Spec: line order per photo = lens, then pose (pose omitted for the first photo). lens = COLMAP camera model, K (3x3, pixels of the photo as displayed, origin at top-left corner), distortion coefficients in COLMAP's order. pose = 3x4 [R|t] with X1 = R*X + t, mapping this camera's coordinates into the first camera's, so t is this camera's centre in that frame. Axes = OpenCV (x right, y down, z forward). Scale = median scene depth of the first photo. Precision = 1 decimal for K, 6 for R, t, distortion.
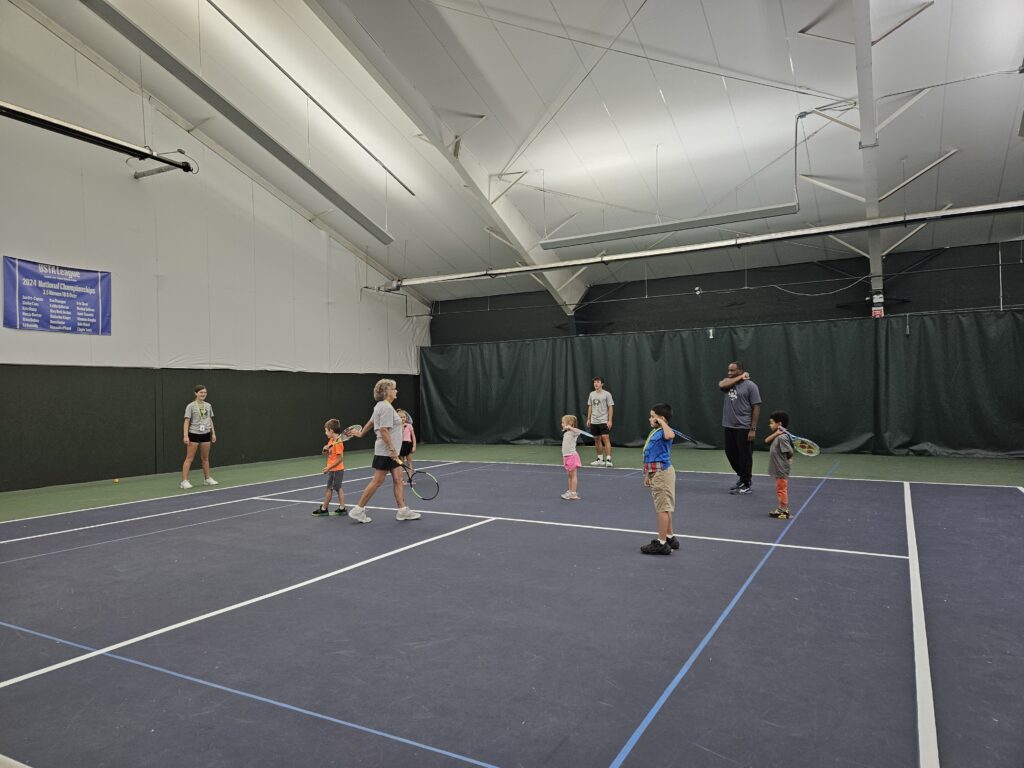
lens RADIAL K [[678.2, 0, 506.8], [0, 678.2, 385.9], [0, 0, 1]] dist [0.084983, -0.057775]
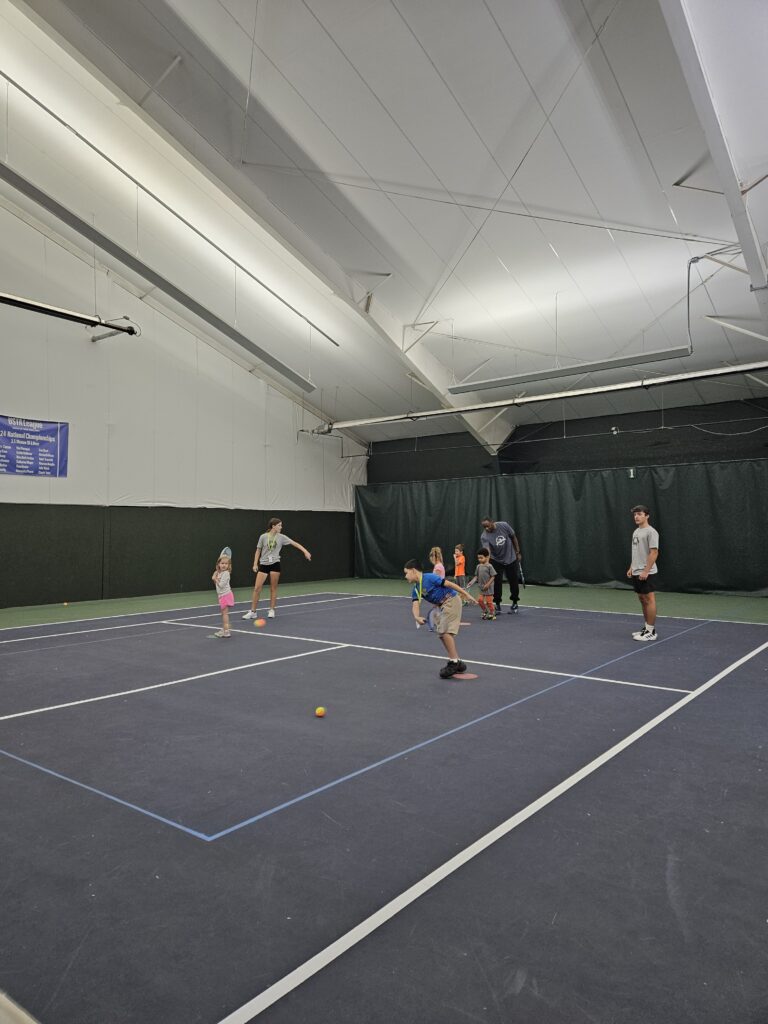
lens RADIAL K [[678.2, 0, 378.6], [0, 678.2, 491.8], [0, 0, 1]] dist [0.084983, -0.057775]
pose [[0.988571, 0.001799, -0.150745, 0.109832], [-0.008579, 0.998980, -0.044340, -0.002574], [0.150512, 0.045127, 0.987578, -0.049890]]
